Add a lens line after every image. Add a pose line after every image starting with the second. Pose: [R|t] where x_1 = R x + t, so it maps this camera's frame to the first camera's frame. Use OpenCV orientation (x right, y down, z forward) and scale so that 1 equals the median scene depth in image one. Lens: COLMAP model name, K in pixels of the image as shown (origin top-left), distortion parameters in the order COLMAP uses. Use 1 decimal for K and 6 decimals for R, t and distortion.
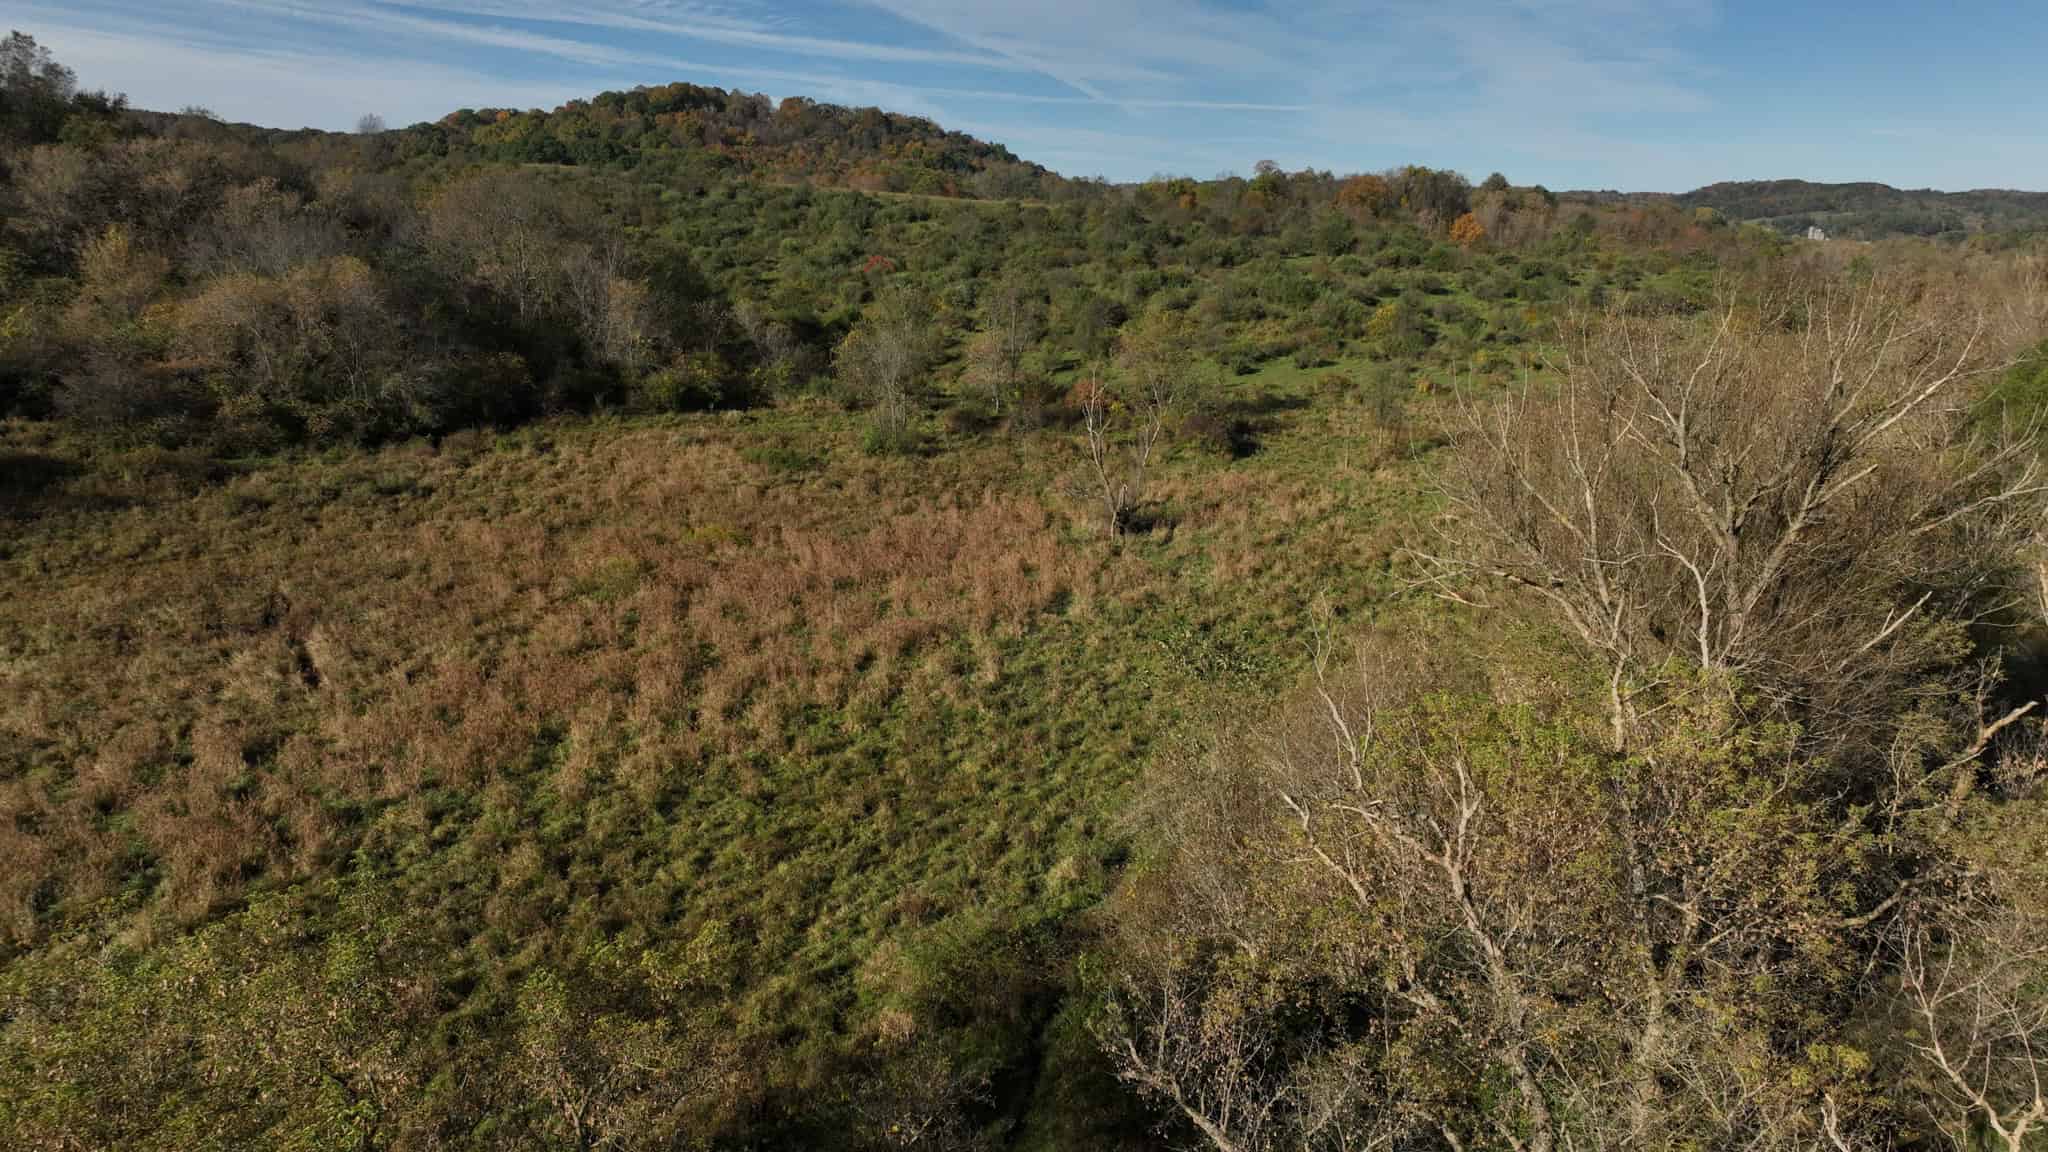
lens RADIAL K [[1442.5, 0, 1027.4], [0, 1442.5, 578.5], [0, 0, 1]] dist [-0.002884, 0.023443]
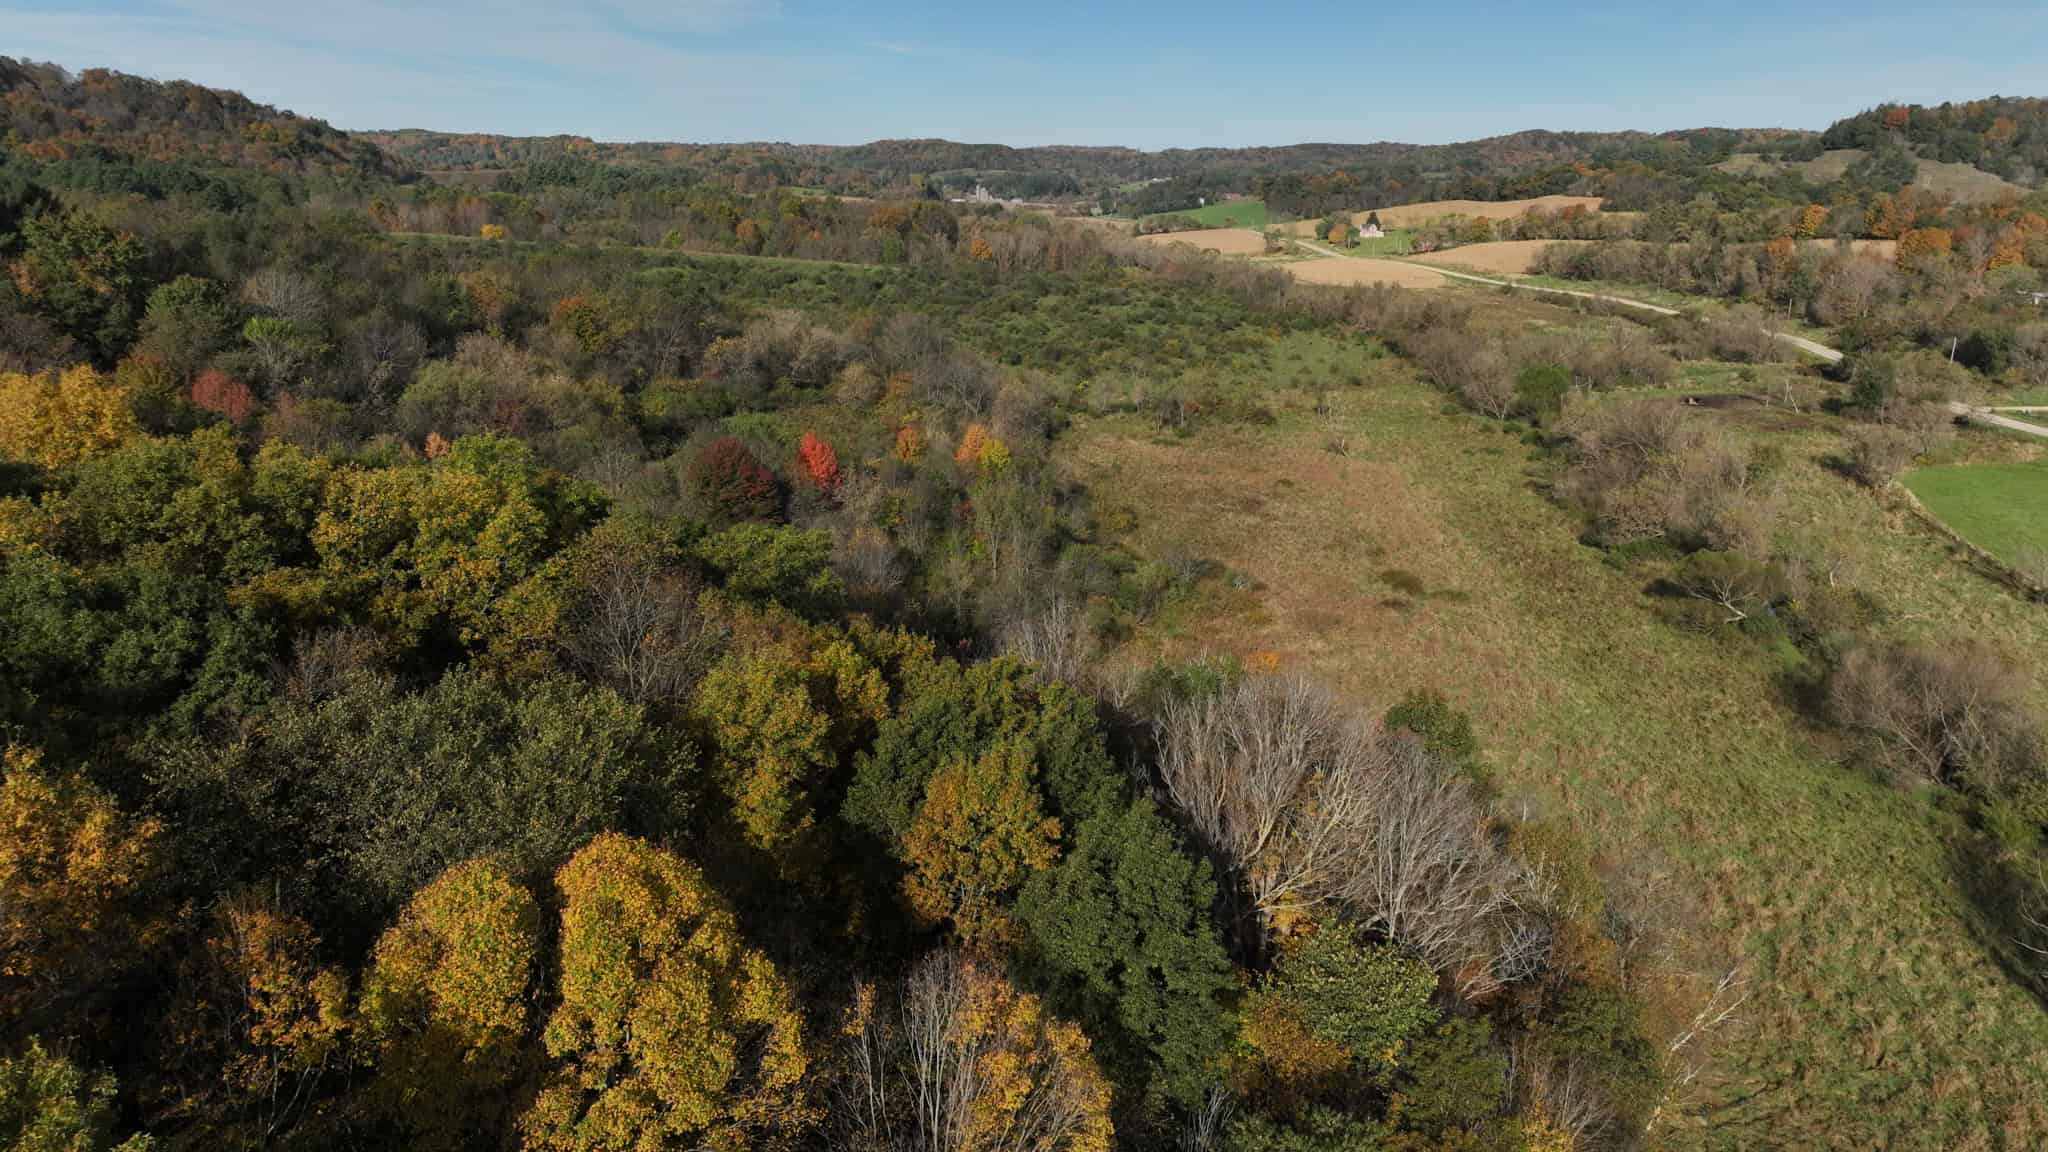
lens RADIAL K [[1442.5, 0, 1027.1], [0, 1442.5, 581.1], [0, 0, 1]] dist [-0.002884, 0.023443]
pose [[0.840757, -0.147000, 0.521074, -1.447251], [0.123054, 0.989130, 0.080494, -0.066181], [-0.527242, -0.003555, 0.849707, -0.830175]]
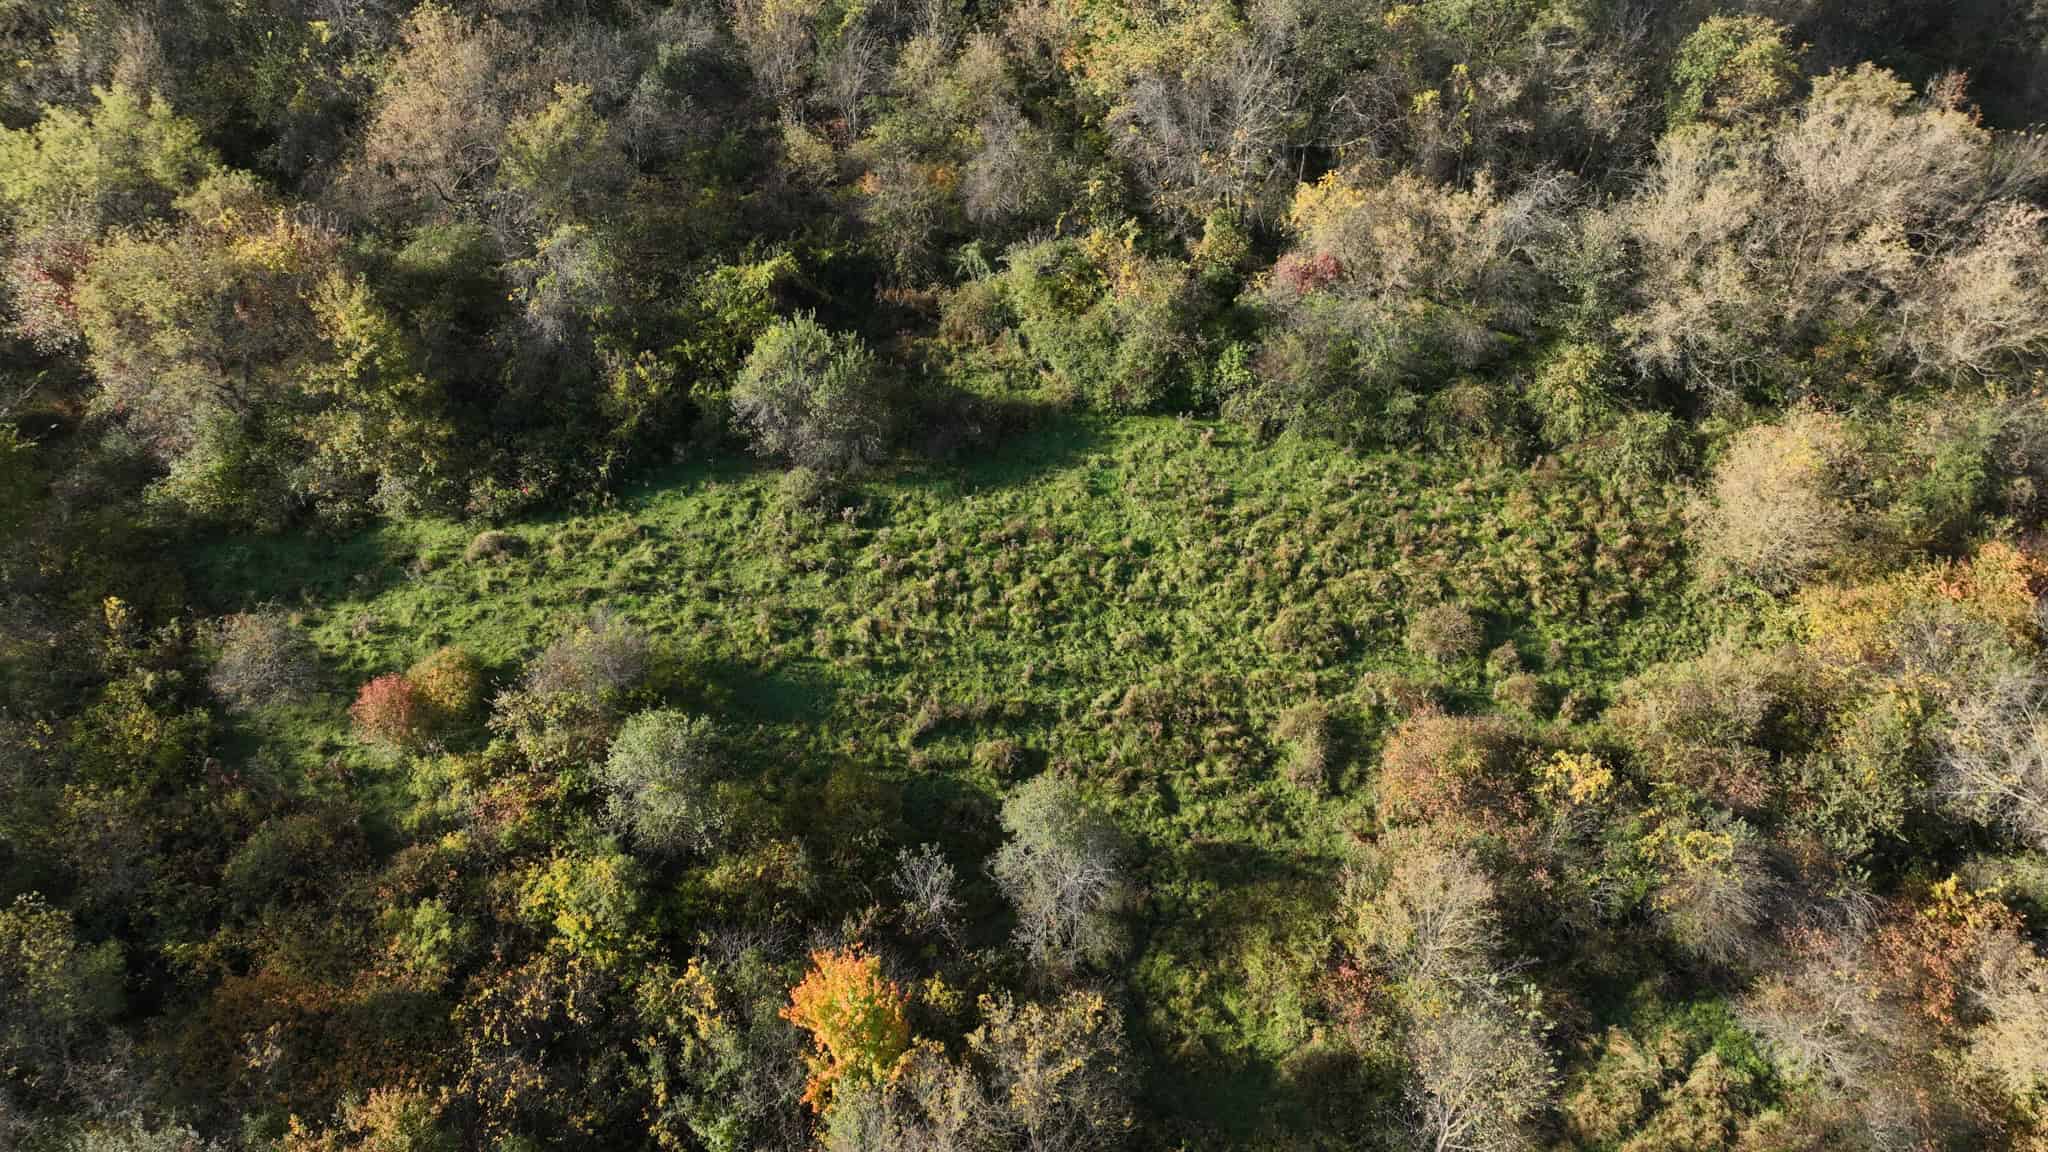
lens RADIAL K [[1442.5, 0, 1027.4], [0, 1442.5, 578.7], [0, 0, 1]] dist [-0.002884, 0.023443]
pose [[0.773615, 0.415982, -0.477995, -0.535931], [-0.141793, 0.848860, 0.509246, -0.409867], [0.617588, -0.326184, 0.715674, 0.364876]]
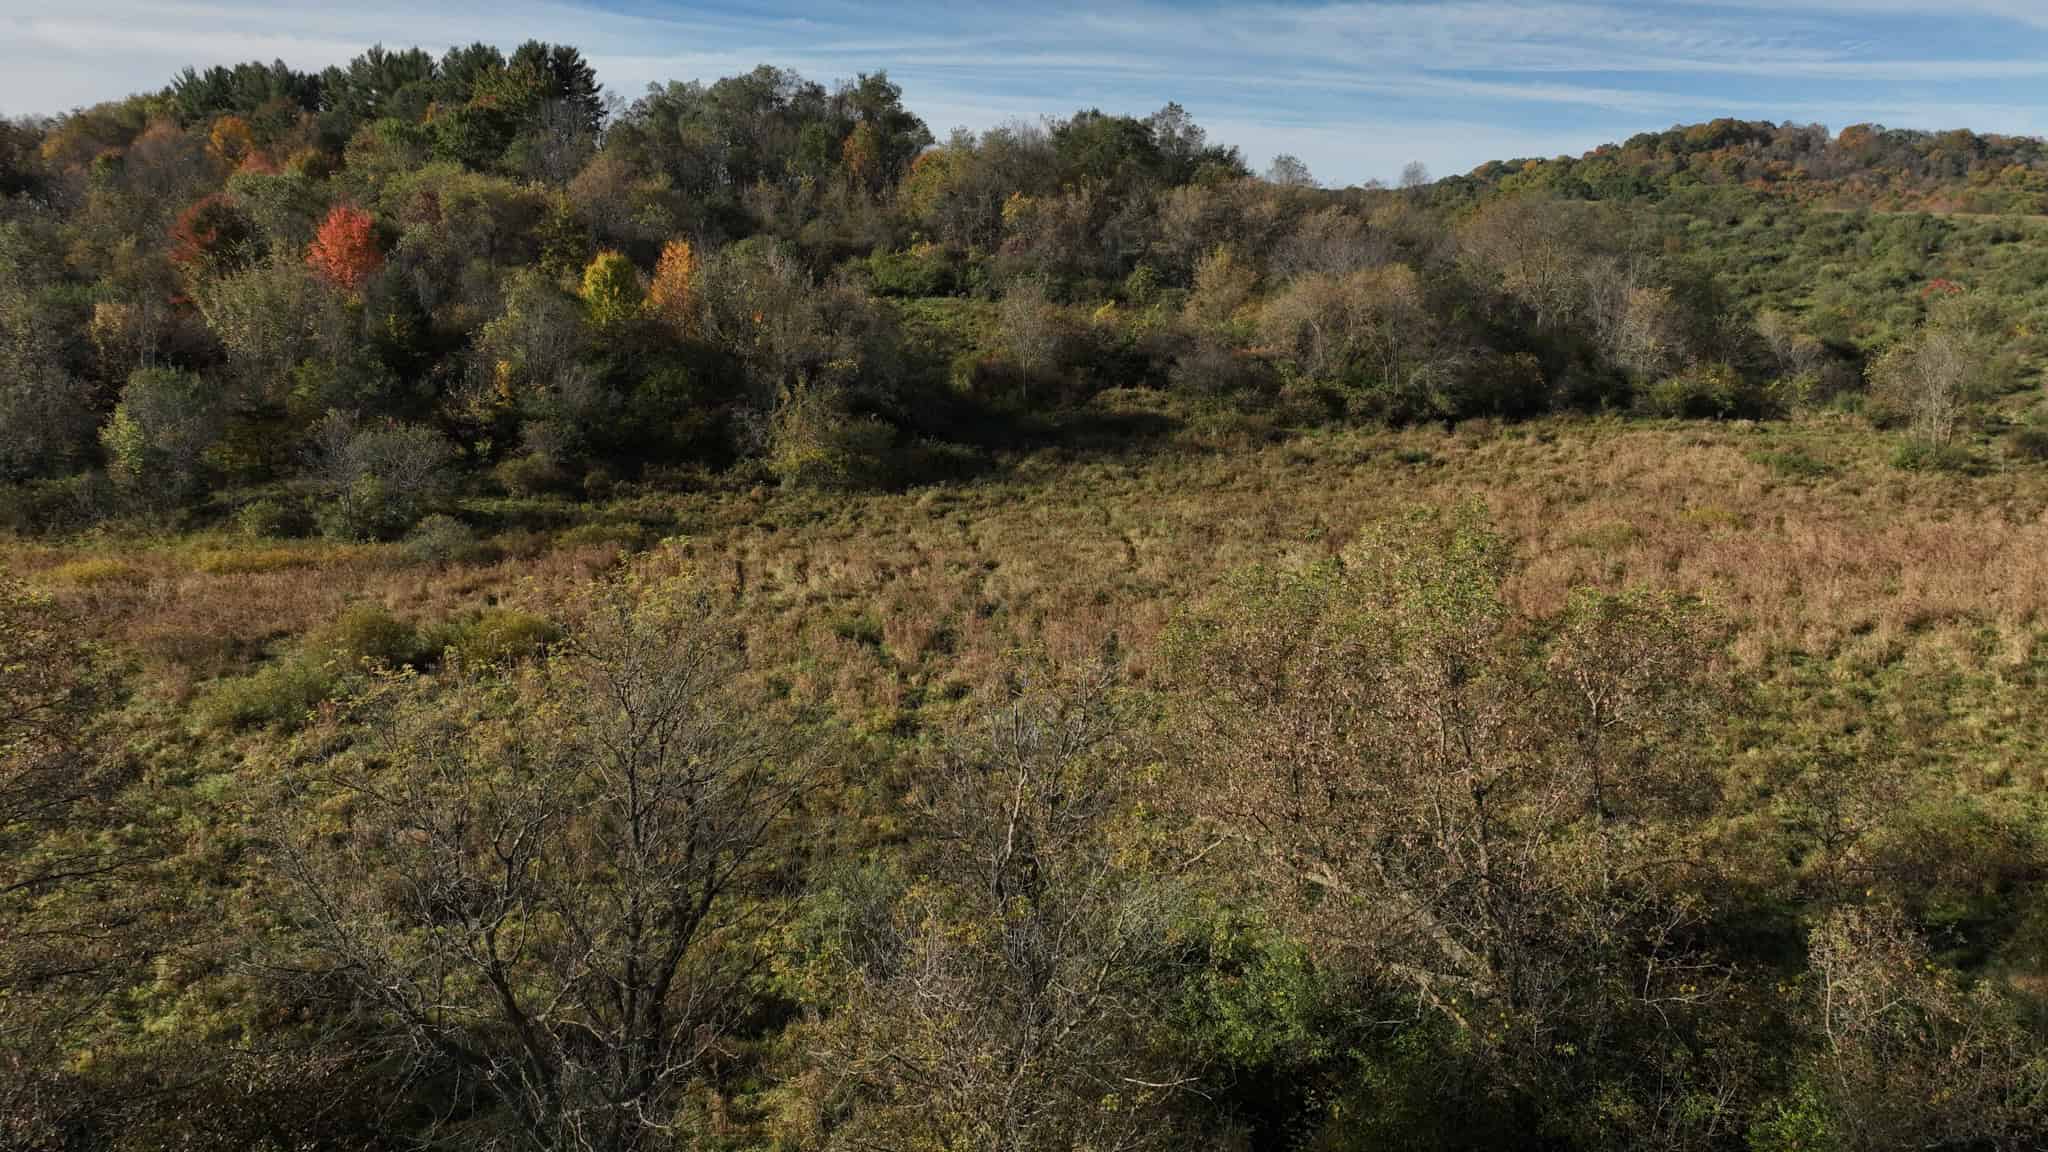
lens RADIAL K [[1442.5, 0, 1025.7], [0, 1442.5, 576.0], [0, 0, 1]] dist [-0.002884, 0.023443]
pose [[0.791161, 0.117024, -0.600308, 0.011112], [-0.137946, 0.990376, 0.011261, 0.044048], [0.595848, 0.073901, 0.799690, -0.065402]]
